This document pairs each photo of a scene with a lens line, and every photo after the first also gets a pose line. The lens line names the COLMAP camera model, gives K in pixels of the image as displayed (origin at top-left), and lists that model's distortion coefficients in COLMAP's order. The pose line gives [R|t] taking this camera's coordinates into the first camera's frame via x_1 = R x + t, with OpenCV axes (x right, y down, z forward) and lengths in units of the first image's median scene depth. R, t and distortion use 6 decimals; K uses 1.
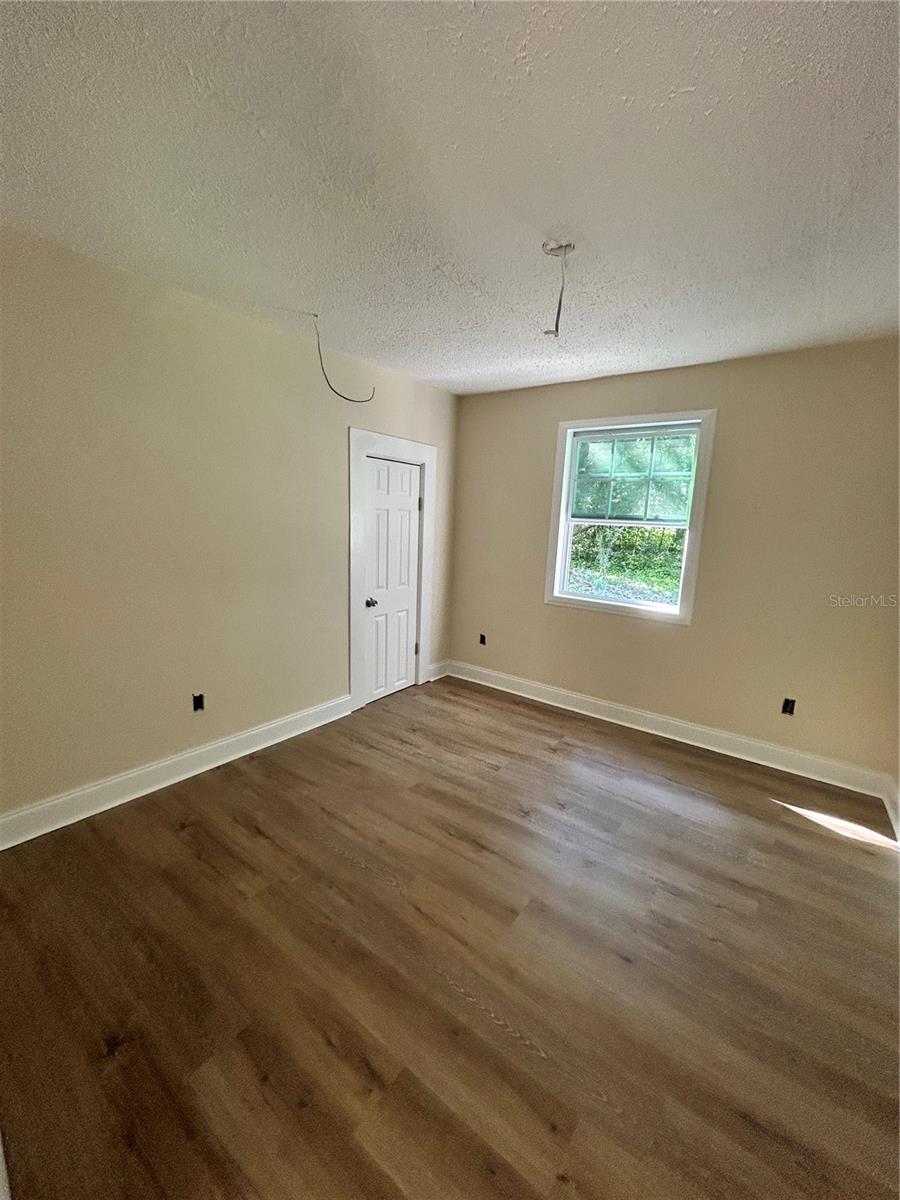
lens RADIAL K [[484.9, 0, 453.0], [0, 484.9, 602.3], [0, 0, 1]] dist [0.000191, 0.000036]
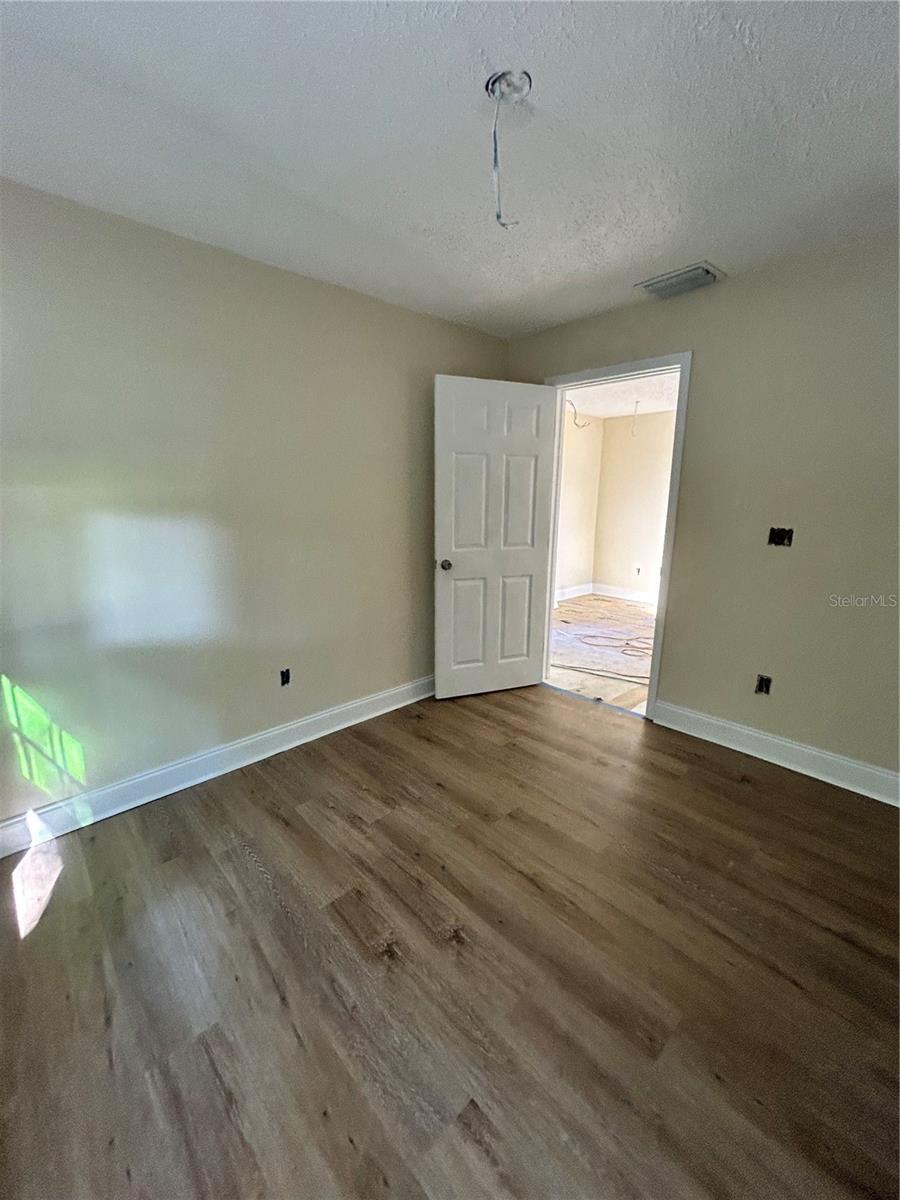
lens RADIAL K [[484.9, 0, 453.0], [0, 484.9, 602.3], [0, 0, 1]] dist [0.000191, 0.000036]
pose [[-0.984719, -0.078894, 0.155258, 0.106408], [-0.011487, 0.918985, 0.394125, -0.274267], [-0.173774, 0.386319, -0.905848, 1.687319]]
